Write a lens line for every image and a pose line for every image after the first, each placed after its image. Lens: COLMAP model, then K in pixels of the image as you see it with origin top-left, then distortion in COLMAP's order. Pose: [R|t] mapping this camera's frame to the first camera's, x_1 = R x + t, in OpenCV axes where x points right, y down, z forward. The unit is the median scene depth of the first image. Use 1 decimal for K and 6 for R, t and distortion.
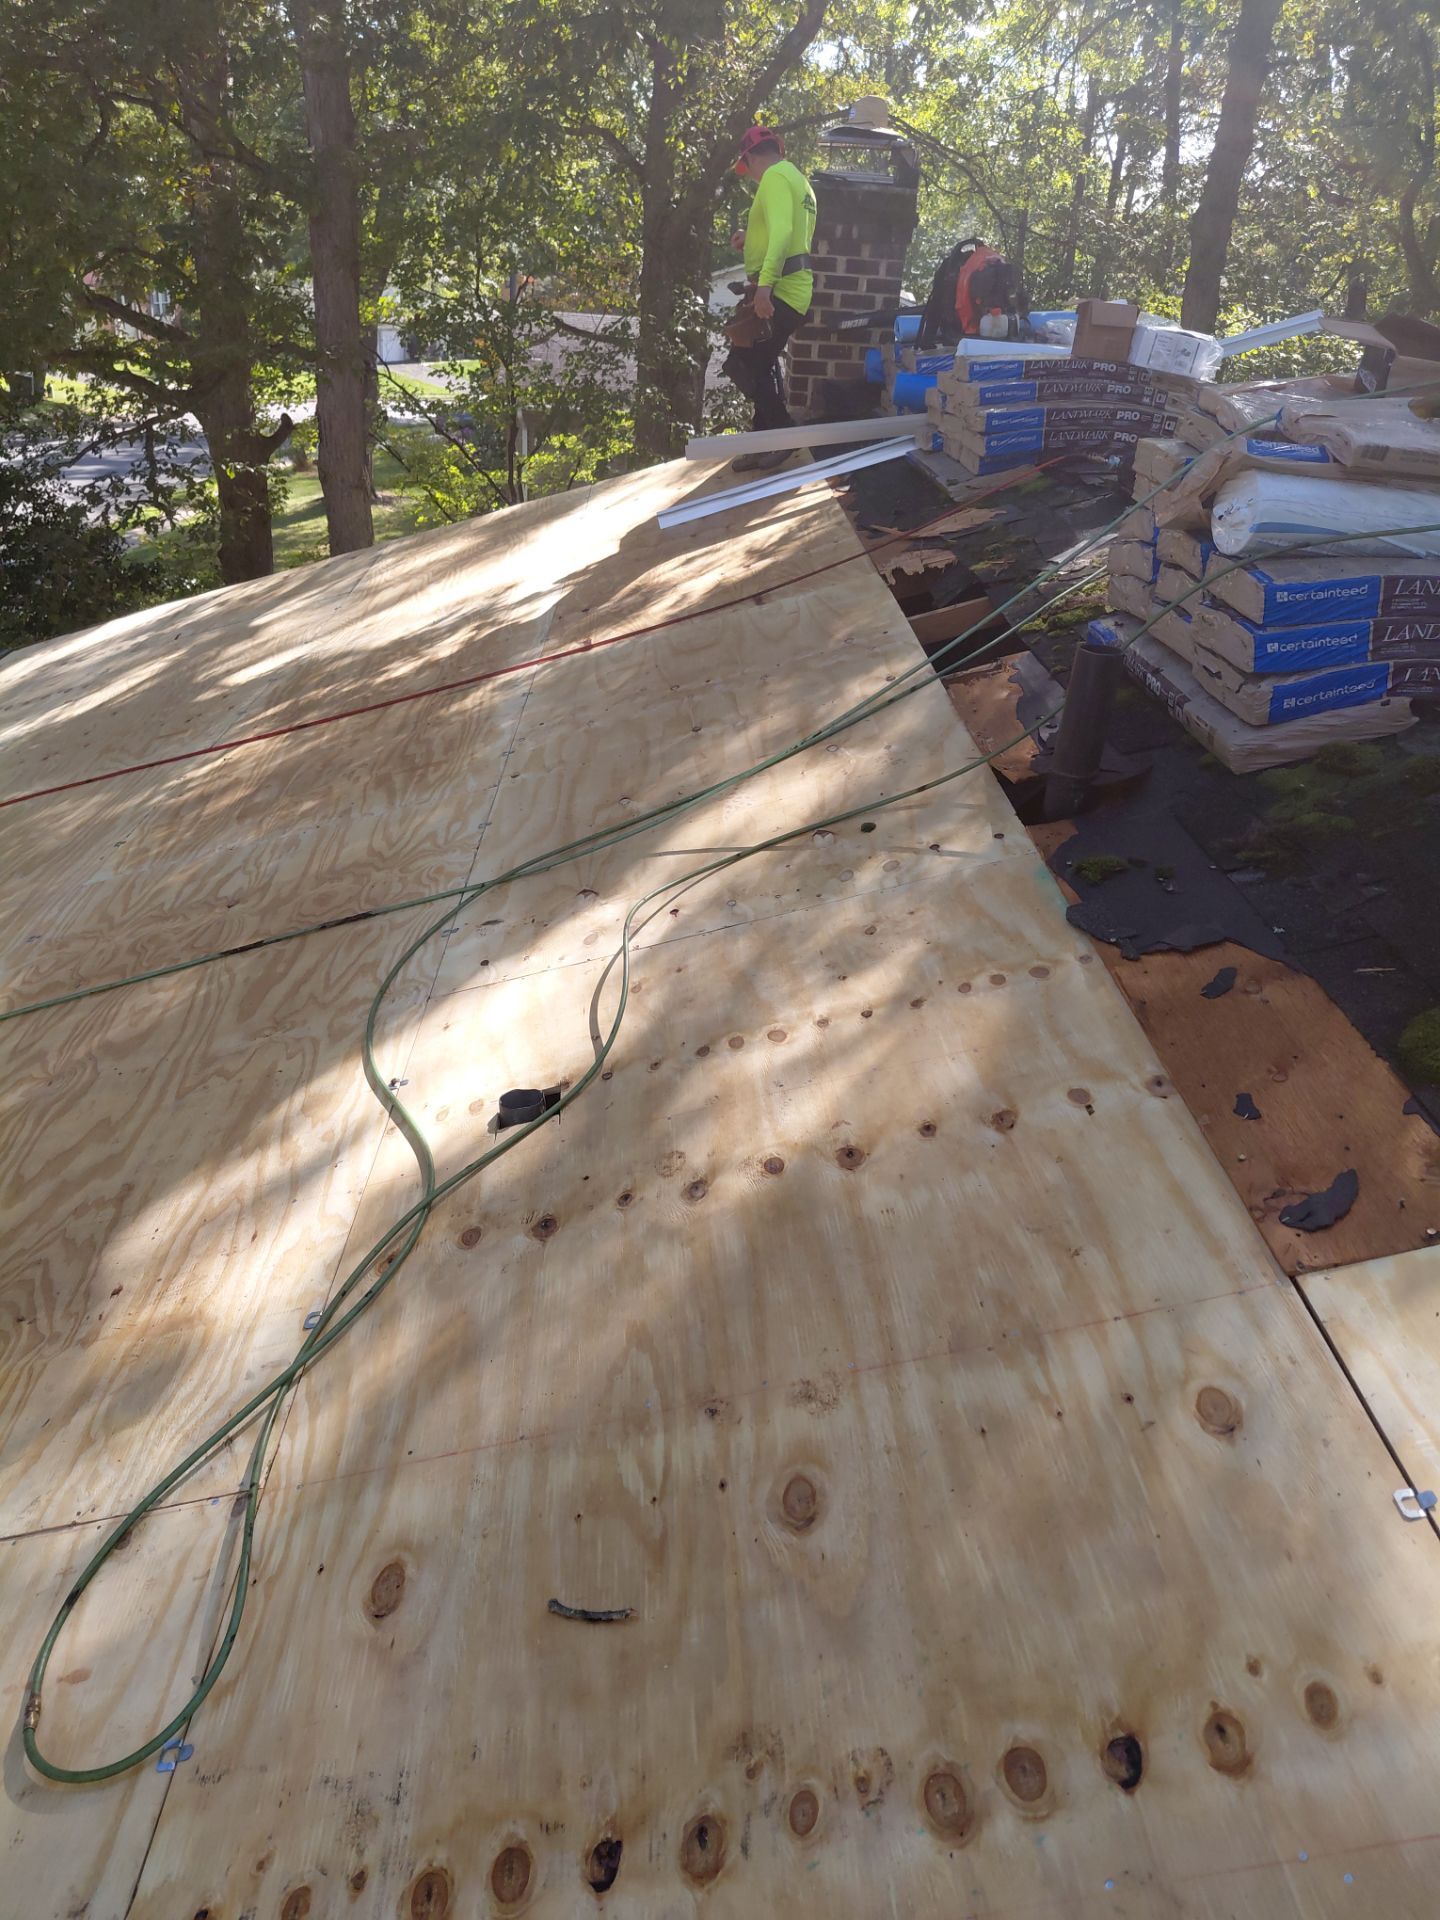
lens RADIAL K [[1852.0, 0, 633.6], [0, 1852.0, 1015.7], [0, 0, 1]] dist [0.149420, -0.429048]
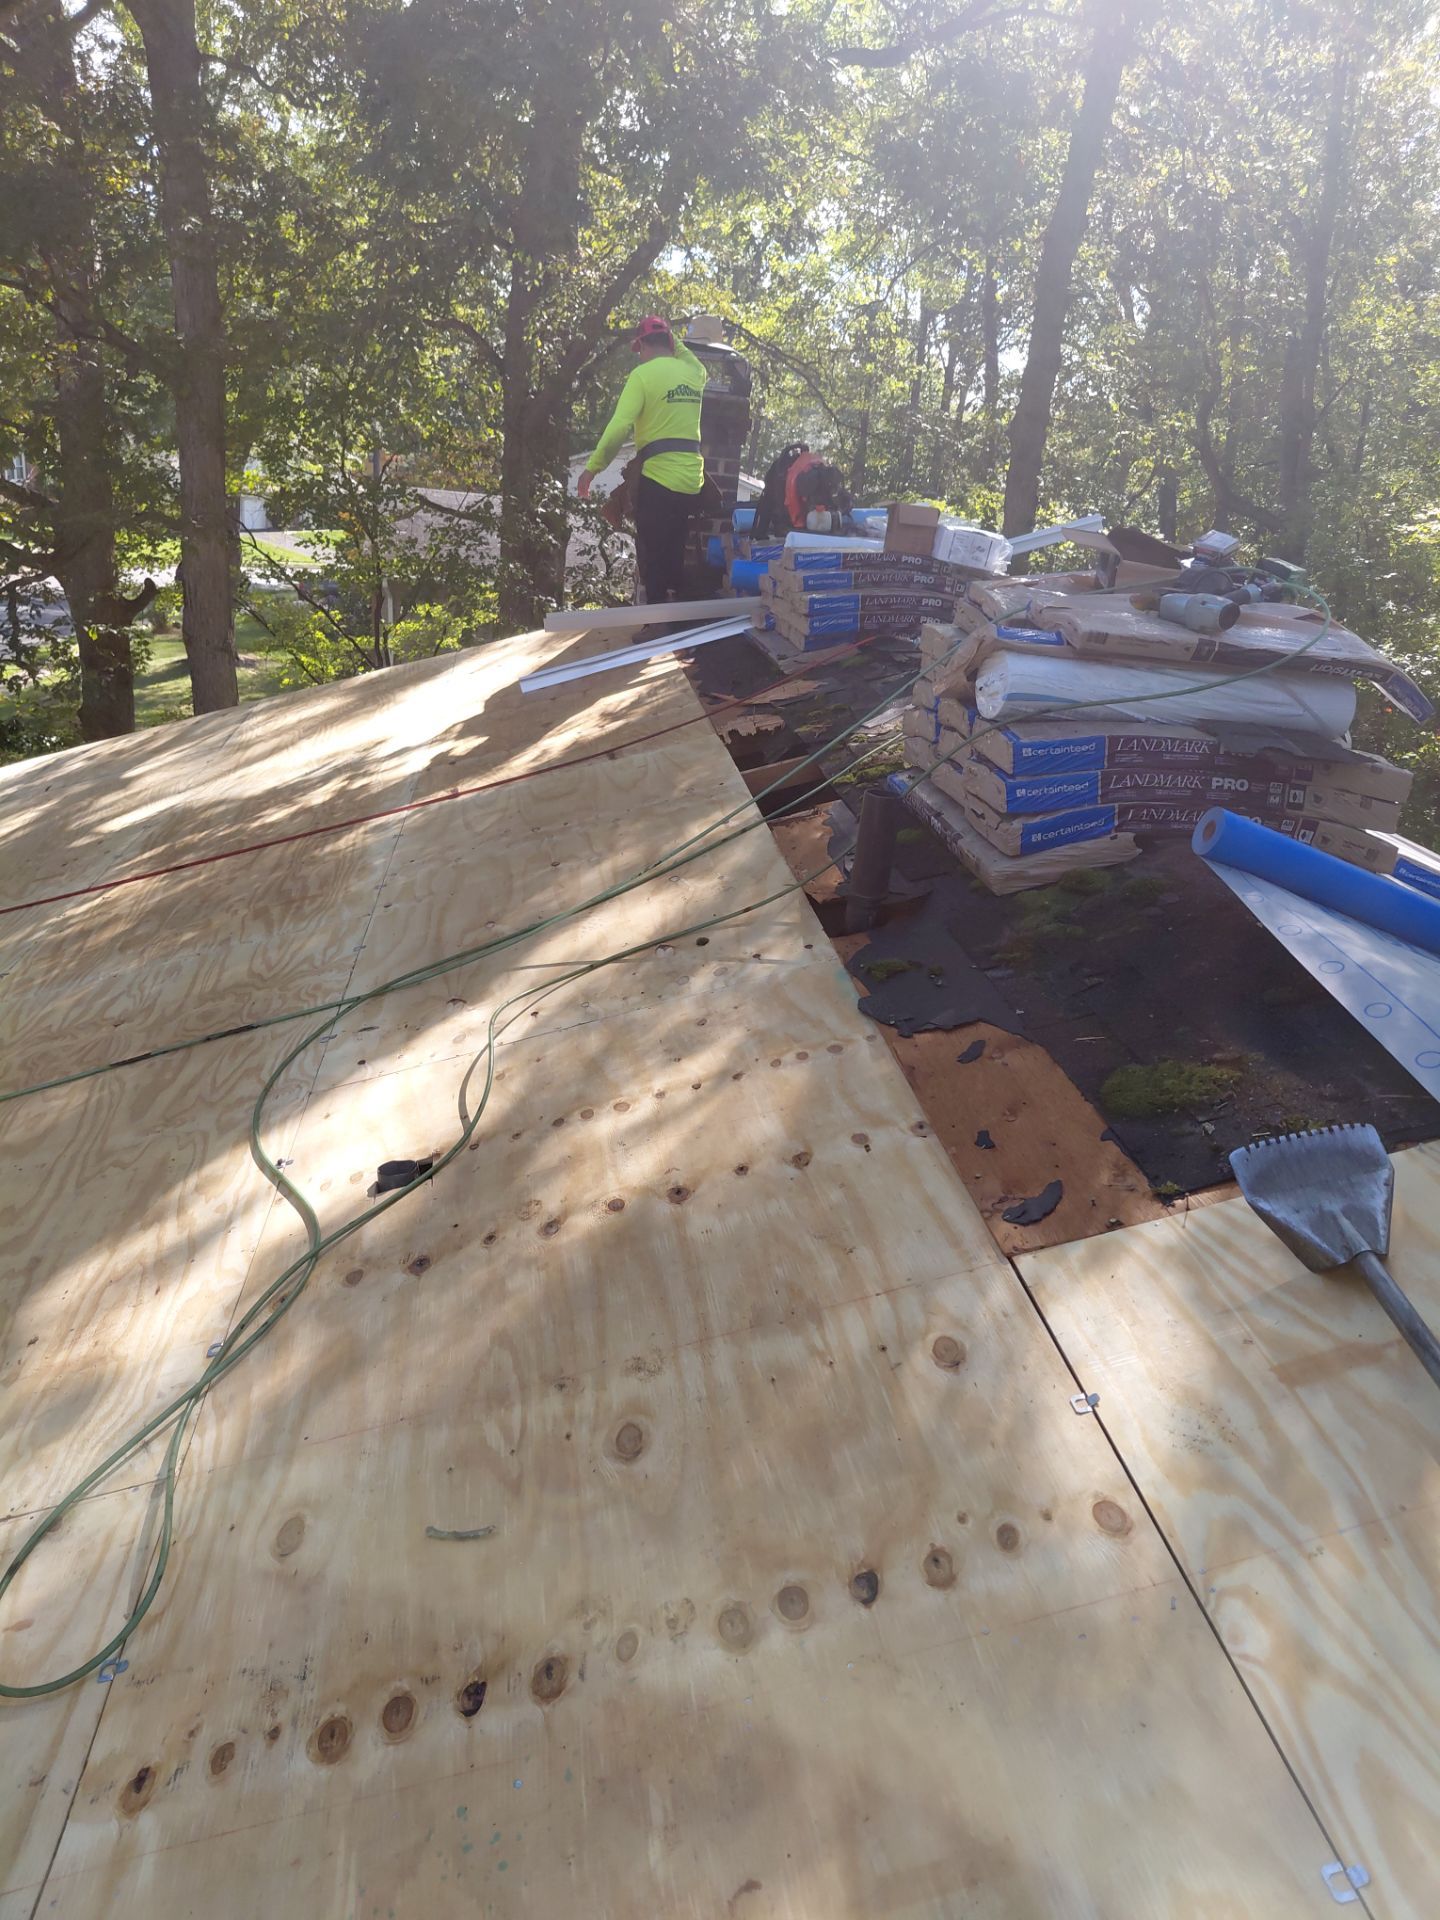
lens RADIAL K [[1930.6, 0, 829.4], [0, 1930.6, 1014.6], [0, 0, 1]] dist [0.131769, -0.392678]
pose [[0.986560, -0.013086, 0.162872, 0.007663], [0.028387, 0.995357, -0.091972, 0.061699], [-0.160912, 0.095359, 0.982351, -0.213389]]
